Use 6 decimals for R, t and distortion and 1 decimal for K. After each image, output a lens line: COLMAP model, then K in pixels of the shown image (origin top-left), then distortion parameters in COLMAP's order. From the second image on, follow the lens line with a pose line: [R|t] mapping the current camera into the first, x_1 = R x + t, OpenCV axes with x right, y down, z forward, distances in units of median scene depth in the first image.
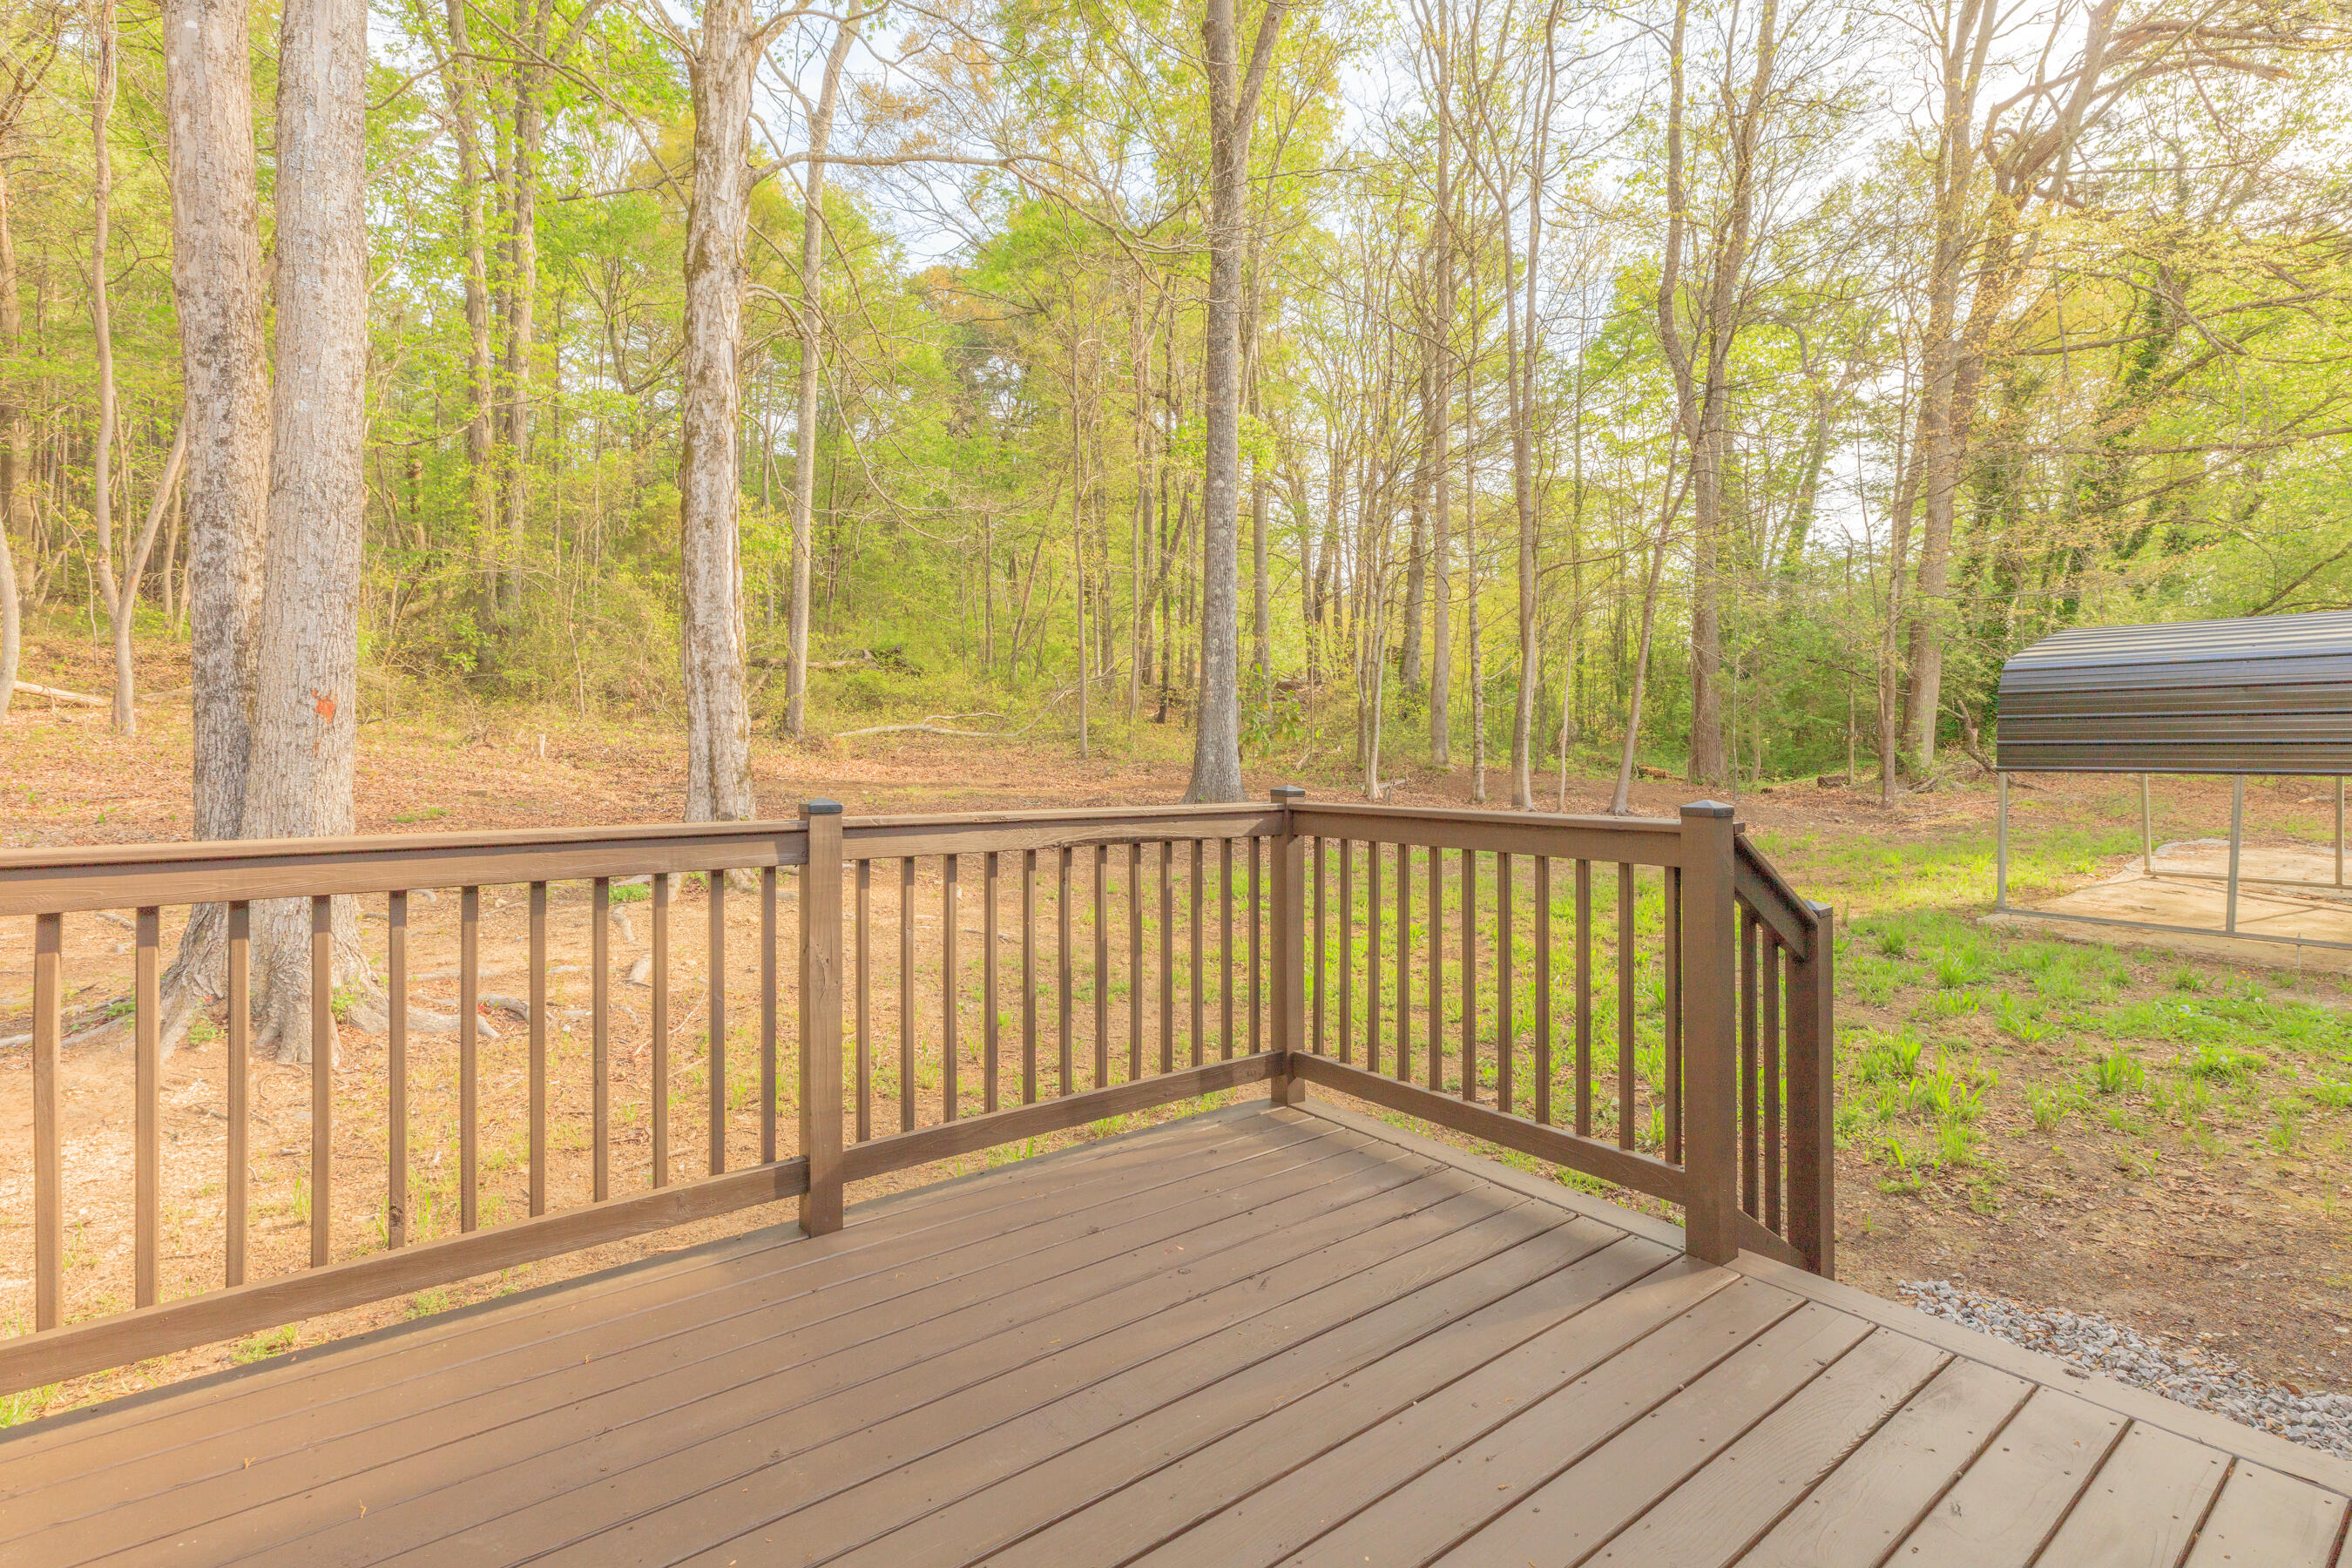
lens RADIAL K [[1076.8, 0, 1174.7], [0, 1076.8, 764.8], [0, 0, 1]] dist [0.001692, 0.000379]
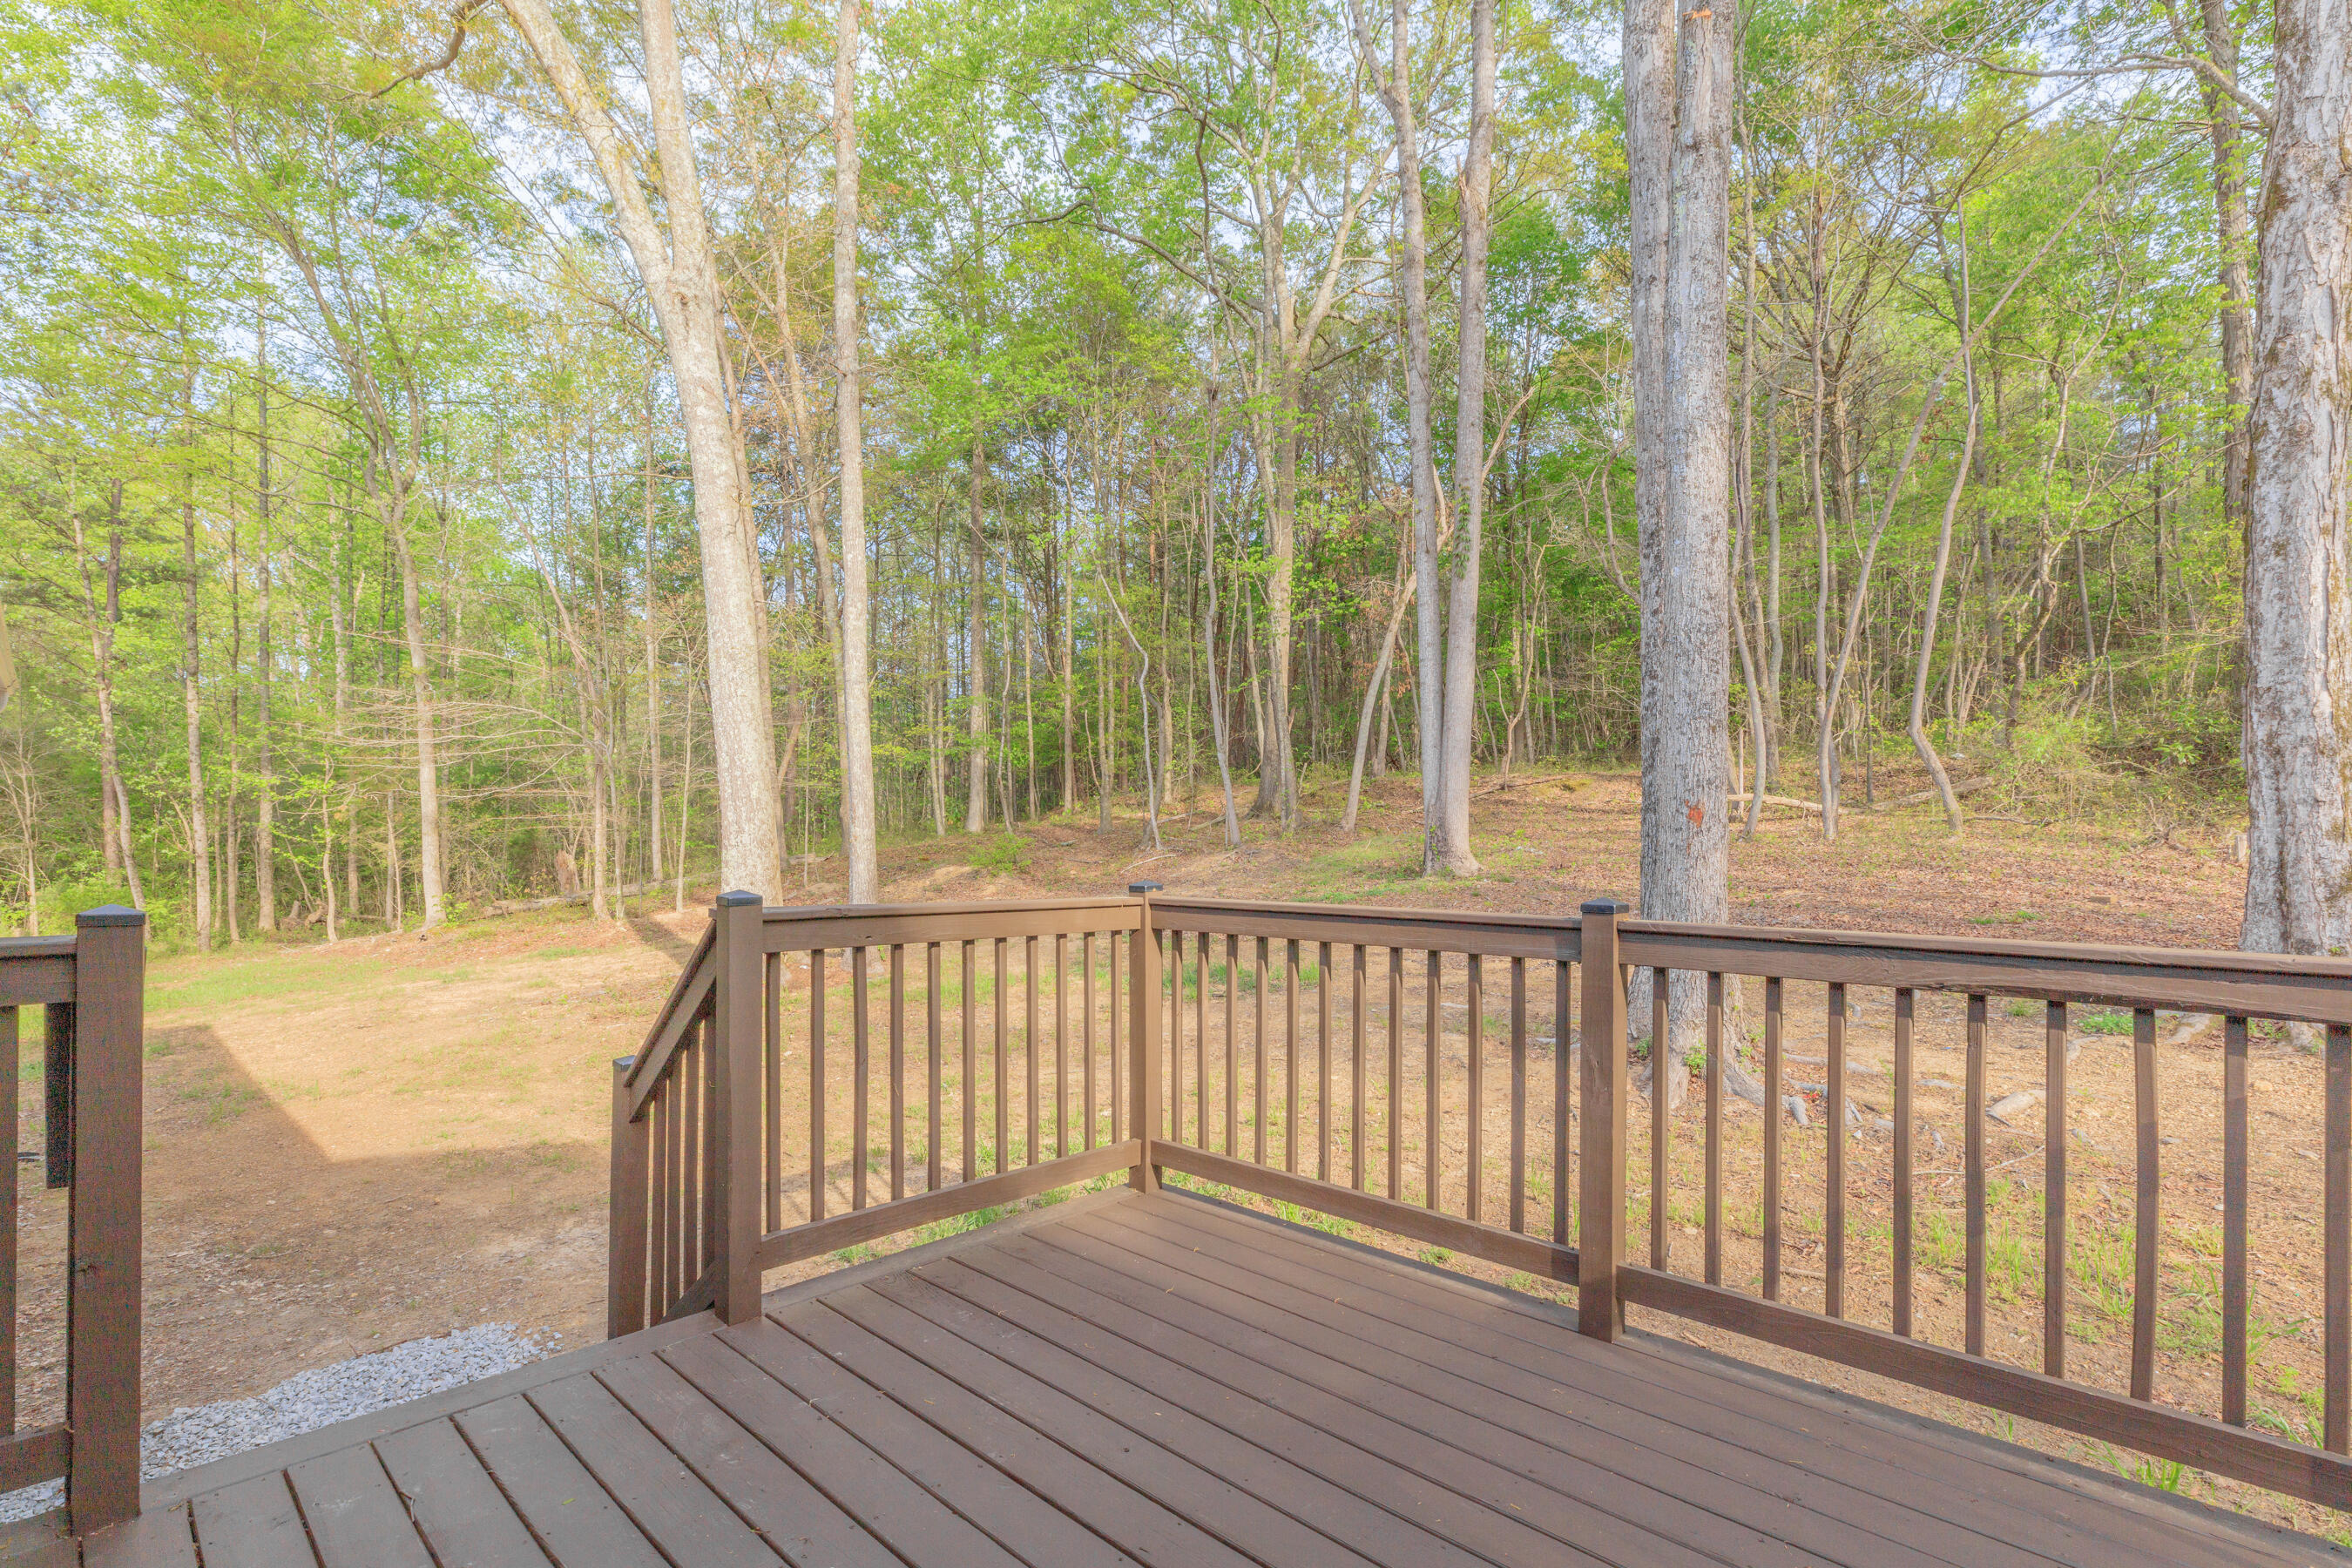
lens RADIAL K [[1076.8, 0, 1184.6], [0, 1076.8, 848.4], [0, 0, 1]] dist [0.001692, 0.000379]
pose [[0.170243, 0.003169, -0.985397, 0.280078], [-0.020131, 0.999797, -0.000262, -0.003306], [0.985196, 0.019881, 0.170273, 0.214708]]
